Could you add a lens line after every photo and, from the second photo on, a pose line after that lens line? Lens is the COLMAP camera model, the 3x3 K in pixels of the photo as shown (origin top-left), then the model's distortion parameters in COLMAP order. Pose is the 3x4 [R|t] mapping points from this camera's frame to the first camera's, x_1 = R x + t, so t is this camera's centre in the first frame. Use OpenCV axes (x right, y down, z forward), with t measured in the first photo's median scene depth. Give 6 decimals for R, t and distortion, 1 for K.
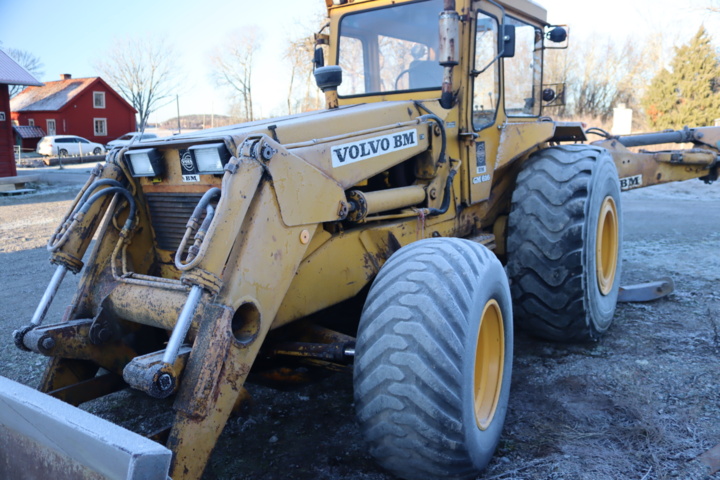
lens RADIAL K [[601.1, 0, 360.0], [0, 601.1, 240.0], [0, 0, 1]] dist [-0.165405, 0.147224]
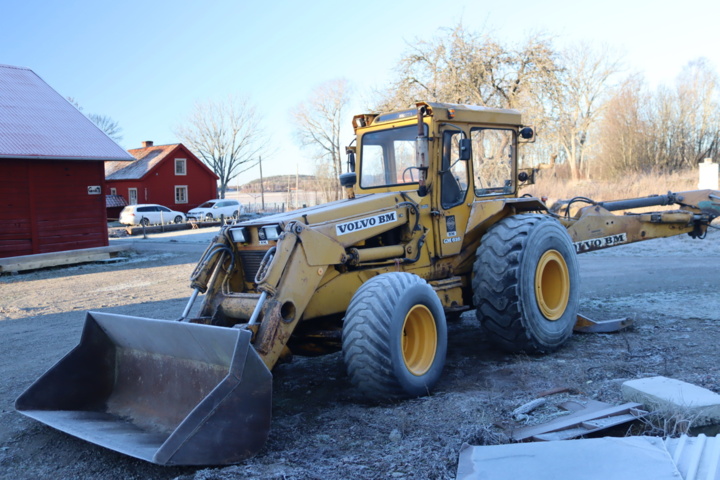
lens RADIAL K [[698.8, 0, 360.0], [0, 698.8, 240.0], [0, 0, 1]] dist [-0.110997, 0.002457]
pose [[0.987679, -0.021095, -0.155066, 0.265897], [0.003937, 0.993909, -0.110133, 0.097960], [0.156445, 0.108166, 0.981746, -0.831318]]
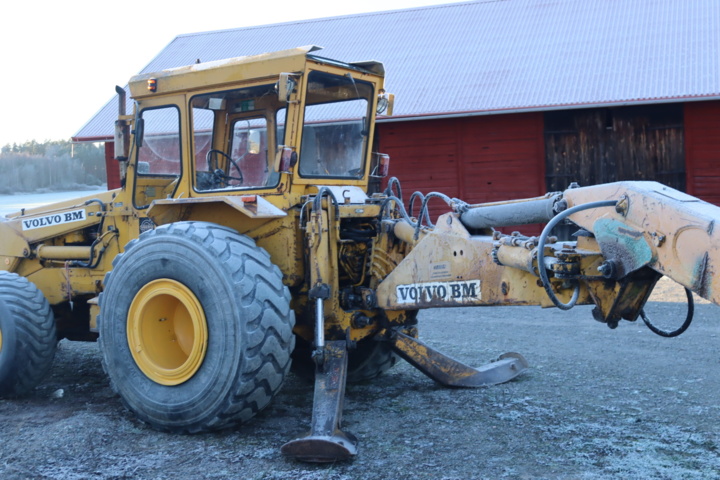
lens RADIAL K [[910.8, 0, 367.2], [0, 910.8, 239.2], [0, 0, 1]] dist [-0.067235, 0.067612]
pose [[0.047414, 0.068018, -0.996557, 2.177203], [-0.134959, 0.988967, 0.061079, -0.311843], [0.989716, 0.131598, 0.056071, 1.428130]]
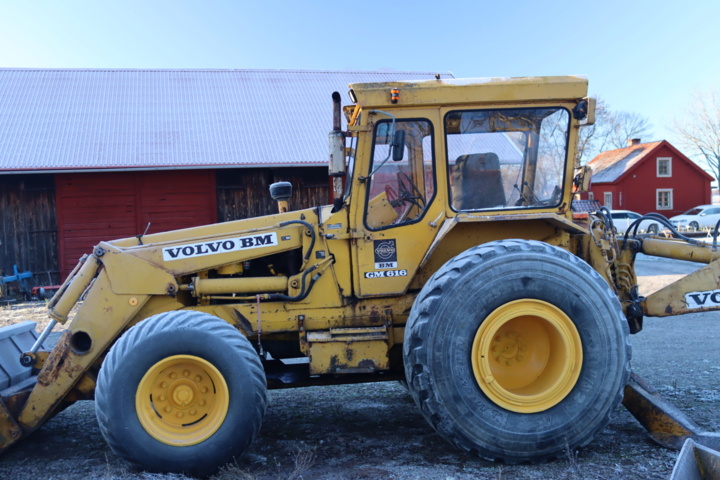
lens RADIAL K [[760.6, 0, 360.0], [0, 760.6, 240.0], [0, 0, 1]] dist [-0.098152, 0.021627]
pose [[0.622555, 0.004571, -0.782562, 1.337996], [-0.107295, 0.991038, -0.079569, -0.052561], [0.775186, 0.133501, 0.617466, 0.116366]]
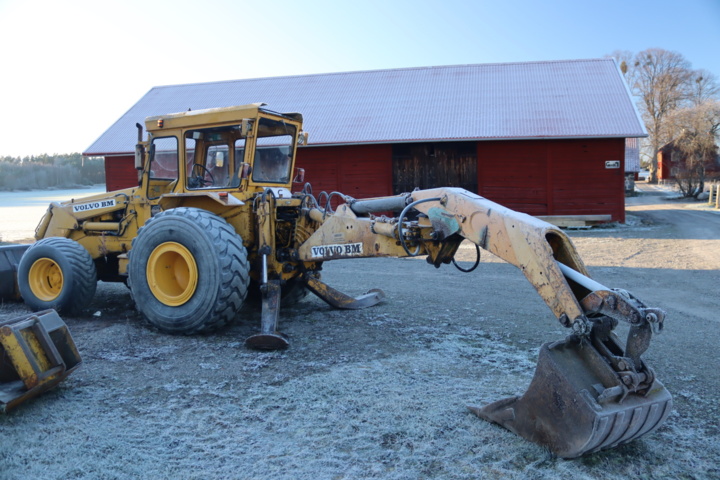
lens RADIAL K [[601.1, 0, 360.0], [0, 601.1, 240.0], [0, 0, 1]] dist [-0.165405, 0.147224]
pose [[0.189861, 0.094684, -0.977235, 2.365391], [-0.154771, 0.985780, 0.065442, -0.299129], [0.969535, 0.138823, 0.201816, 1.355133]]
